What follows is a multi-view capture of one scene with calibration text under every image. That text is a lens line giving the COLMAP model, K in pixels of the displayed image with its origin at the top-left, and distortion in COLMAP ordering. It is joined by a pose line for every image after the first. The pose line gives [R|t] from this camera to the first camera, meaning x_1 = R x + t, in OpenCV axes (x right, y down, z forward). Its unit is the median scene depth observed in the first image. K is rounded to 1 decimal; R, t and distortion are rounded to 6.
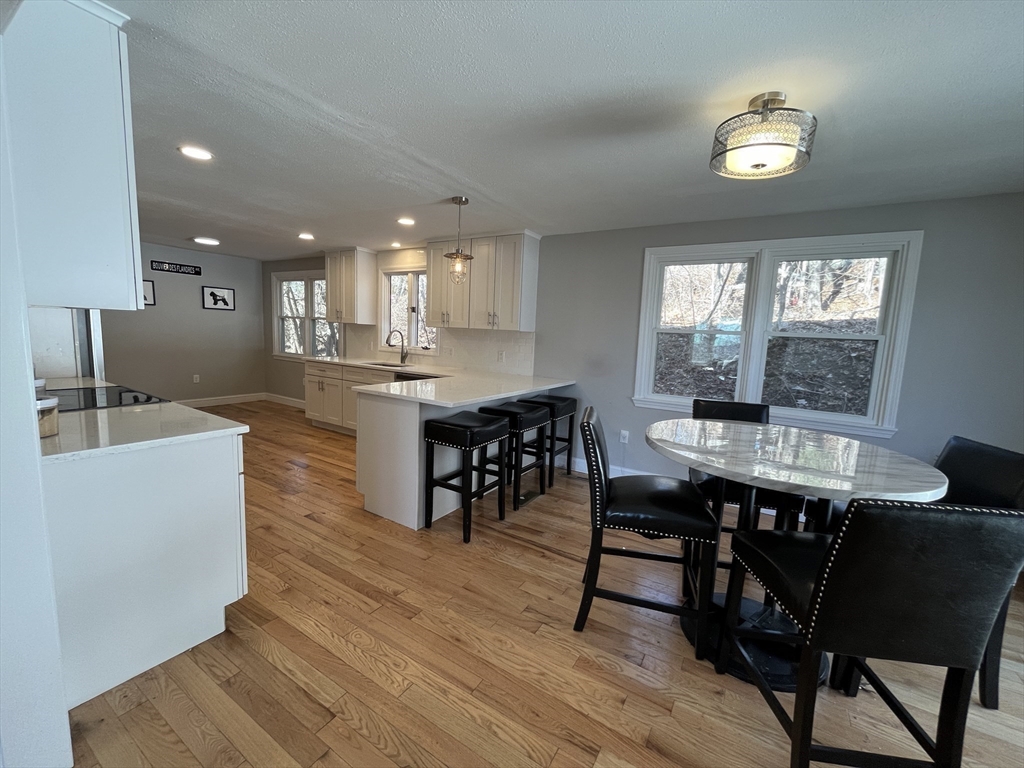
lens RADIAL K [[412.1, 0, 512.1], [0, 412.1, 387.0], [0, 0, 1]] dist [-0.003784, 0.000200]
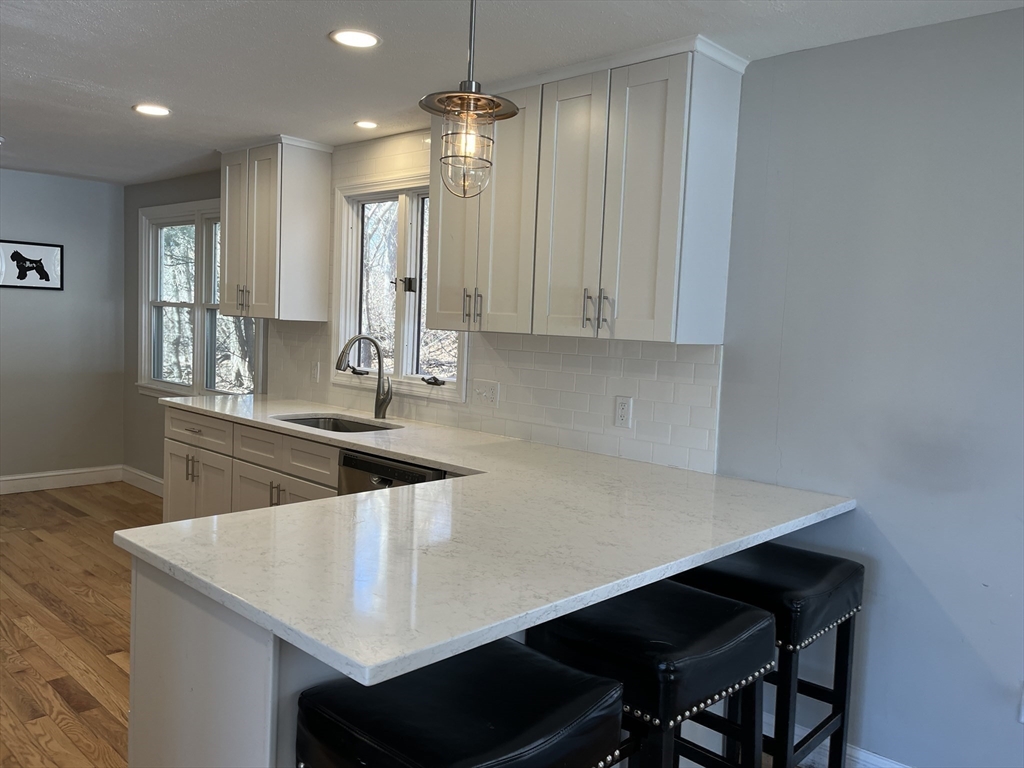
lens RADIAL K [[793.6, 0, 507.9], [0, 793.6, 384.8], [0, 0, 1]] dist [0.046583, -0.016601]
pose [[0.979657, 0.012244, -0.200307, 0.011088], [-0.024242, 0.998048, -0.057558, -0.048199], [0.199211, 0.061243, 0.978041, 0.268266]]
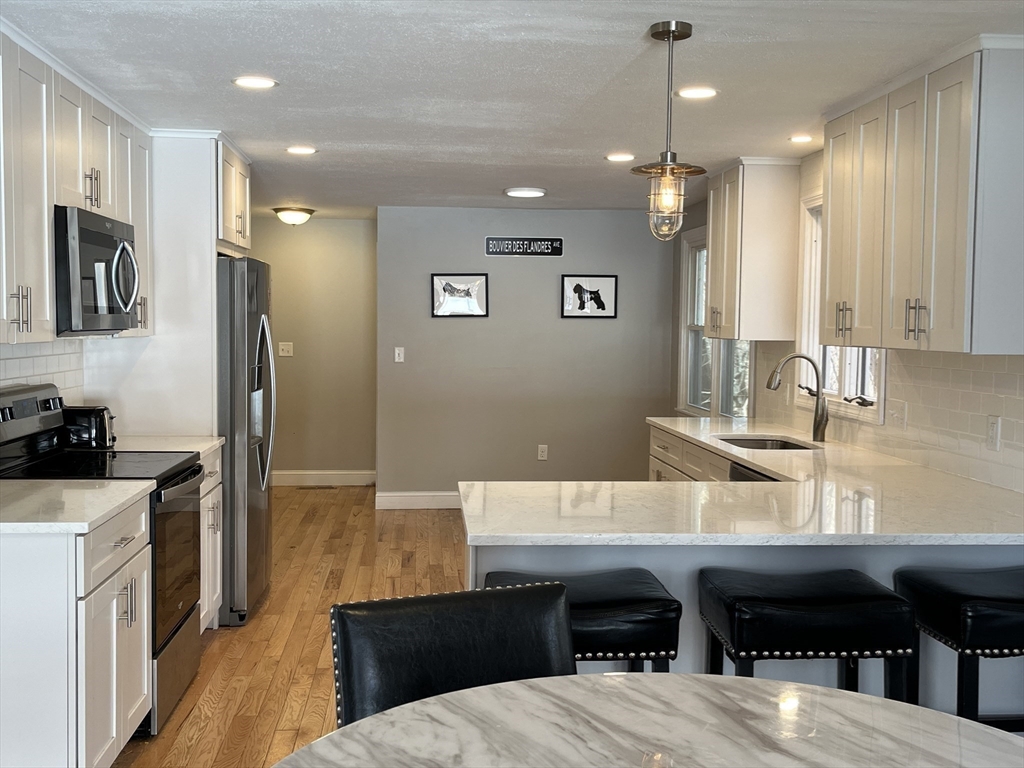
lens RADIAL K [[1086.0, 0, 508.9], [0, 1086.0, 385.1], [0, 0, 1]] dist [0.050844, 0.000000]
pose [[0.597509, 0.005657, -0.801842, 0.369394], [-0.087620, 0.994448, -0.058276, -0.025009], [0.797061, 0.105078, 0.594687, 0.173168]]
